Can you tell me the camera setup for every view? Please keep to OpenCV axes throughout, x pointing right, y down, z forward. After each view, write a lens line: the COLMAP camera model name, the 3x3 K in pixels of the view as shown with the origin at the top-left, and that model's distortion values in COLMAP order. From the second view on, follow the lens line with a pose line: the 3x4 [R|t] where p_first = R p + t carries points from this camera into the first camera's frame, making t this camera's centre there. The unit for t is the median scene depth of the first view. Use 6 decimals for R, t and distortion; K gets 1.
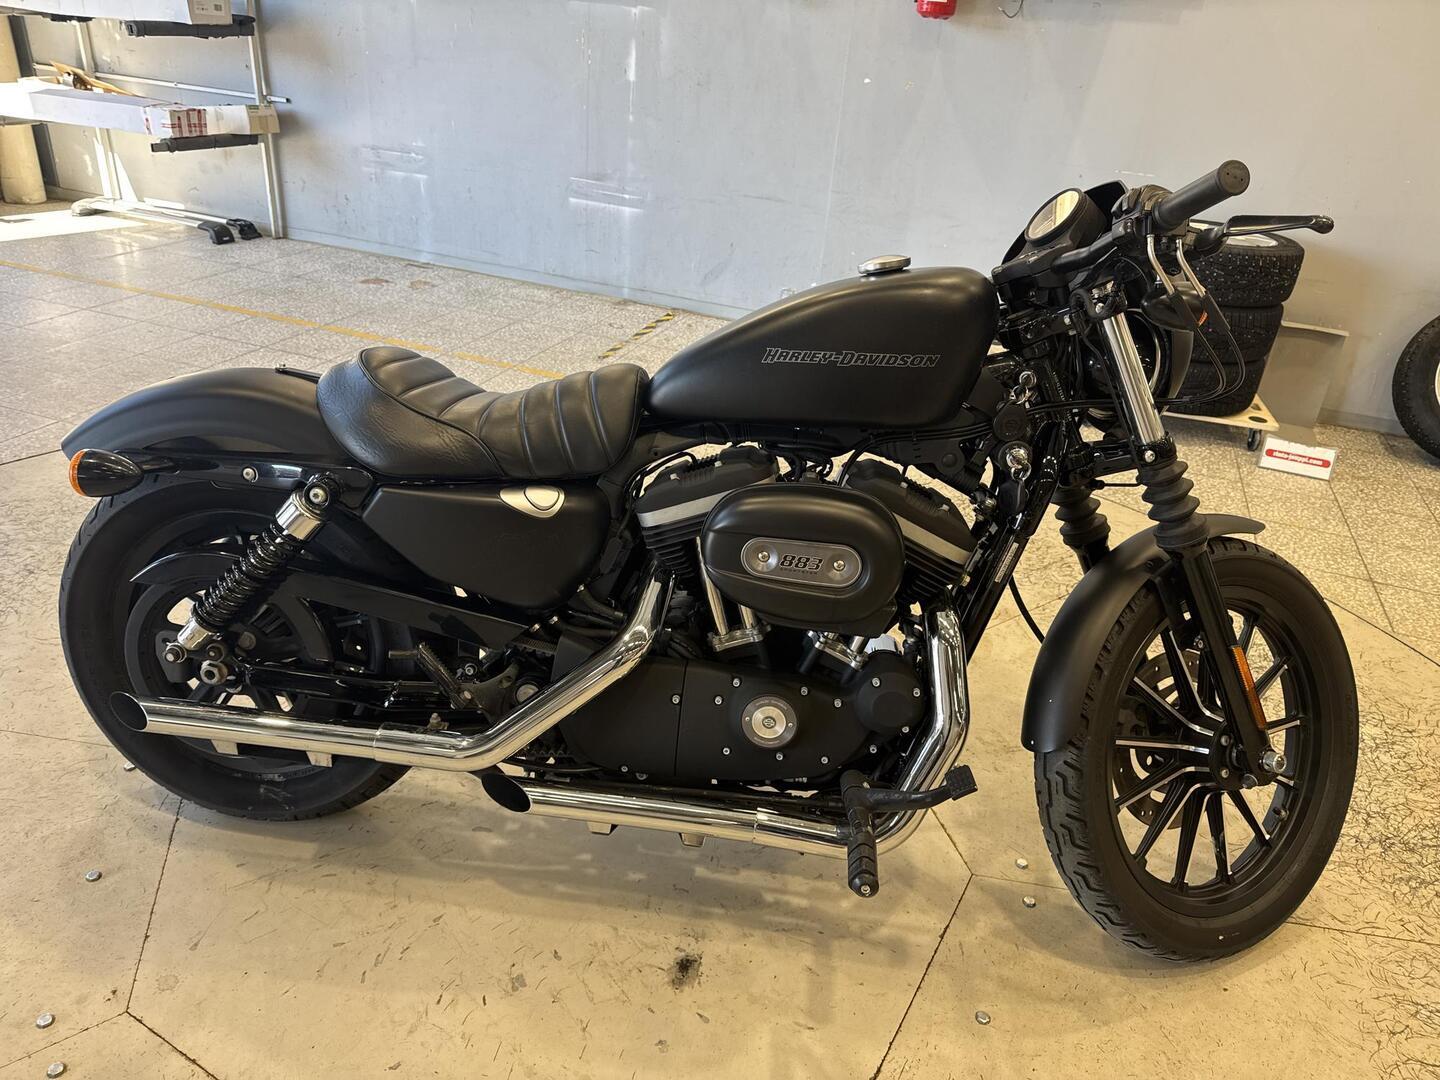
lens RADIAL K [[1014.2, 0, 720.0], [0, 1014.2, 540.0], [0, 0, 1]] dist [-0.011223, 0.004432]
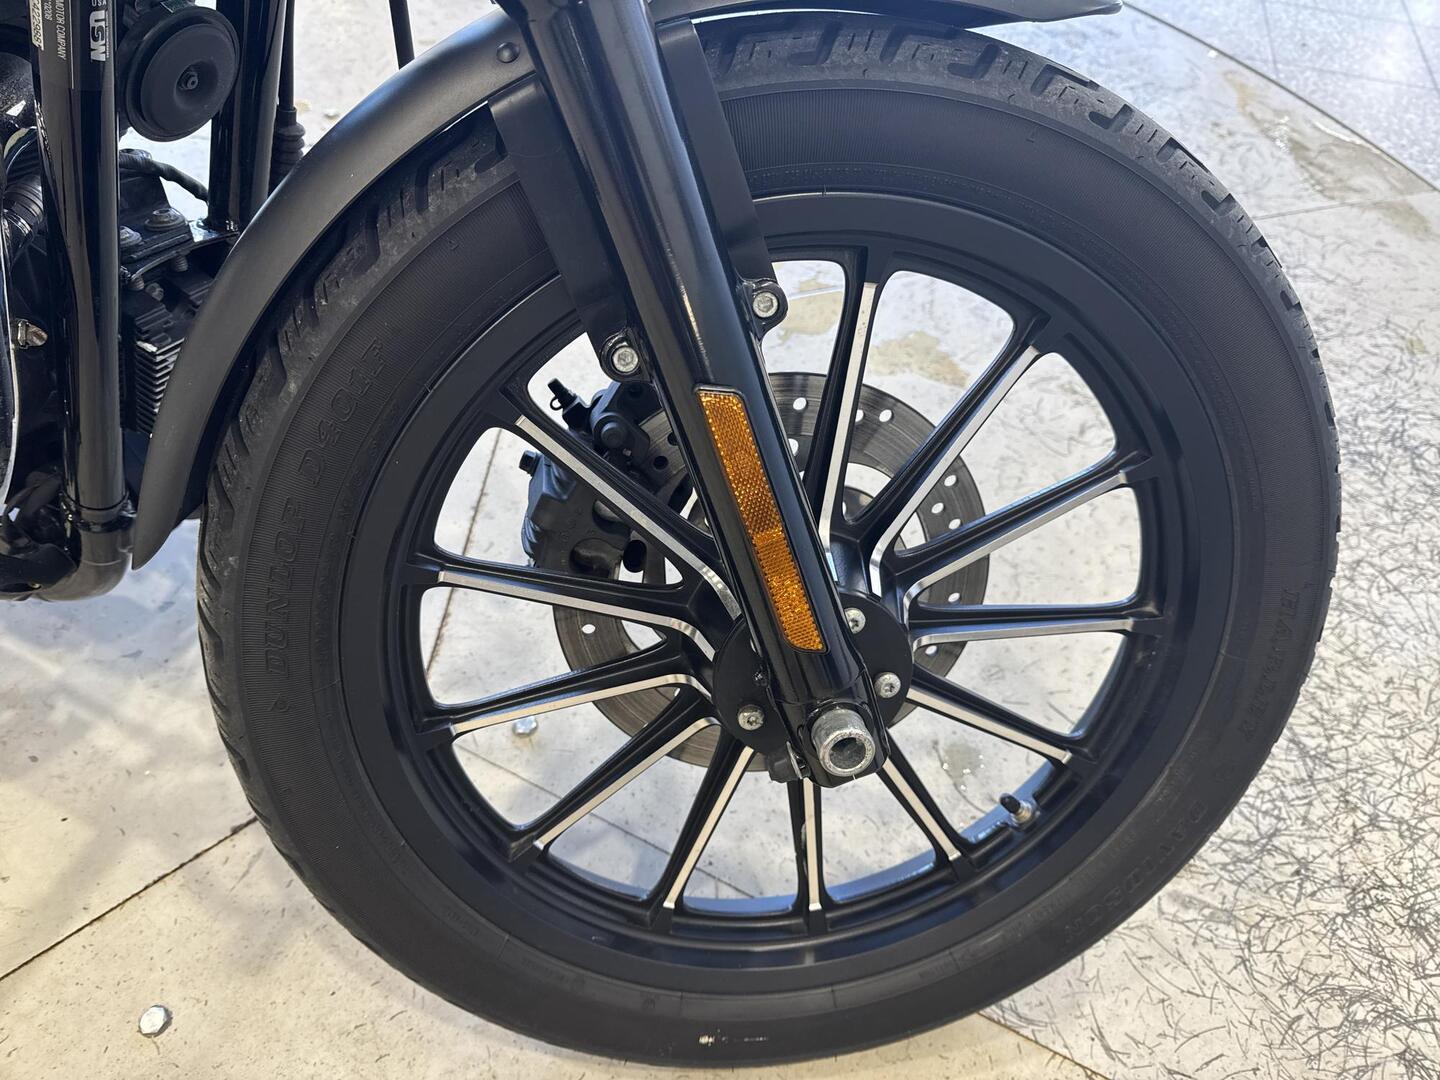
lens RADIAL K [[1012.5, 0, 727.8], [0, 1012.5, 543.0], [0, 0, 1]] dist [0.000817, -0.003827]
pose [[0.945384, 0.243037, -0.217216, 0.374138], [-0.147100, 0.912774, 0.381059, 0.022332], [0.290880, -0.328294, 0.898672, 0.468424]]
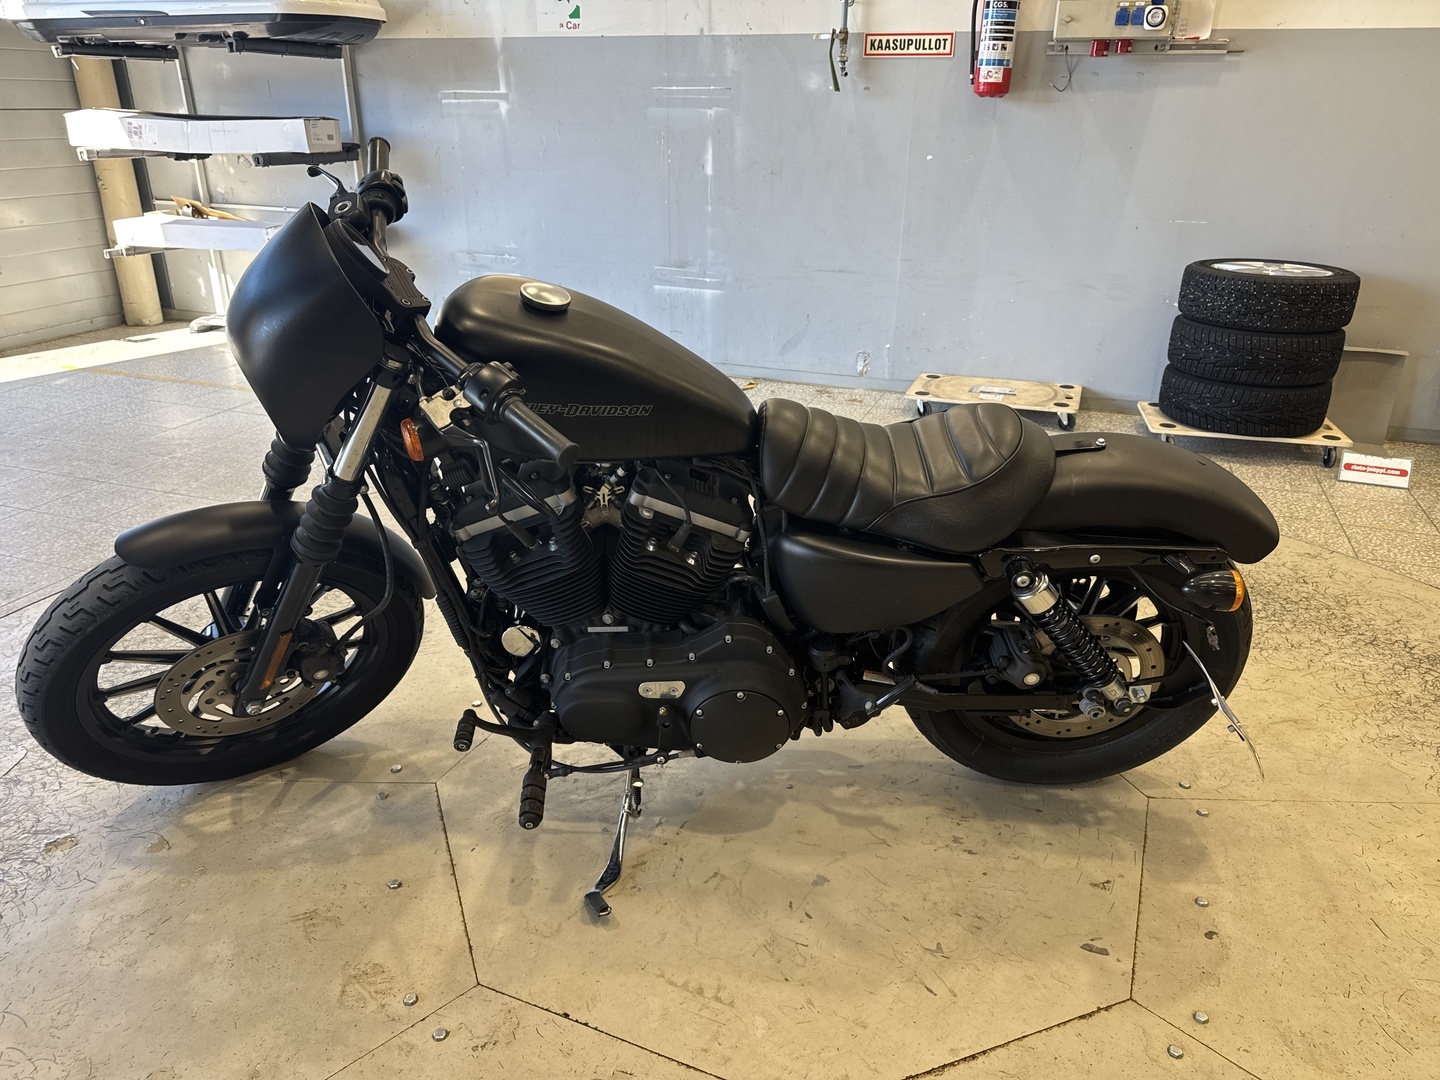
lens RADIAL K [[1008.2, 0, 720.3], [0, 1008.2, 544.1], [0, 0, 1]] dist [0.023529, -0.029179]
pose [[0.997674, -0.061855, -0.028629, -0.065757], [0.059273, 0.994734, -0.083616, 0.033864], [0.033650, 0.081725, 0.996087, -0.053801]]
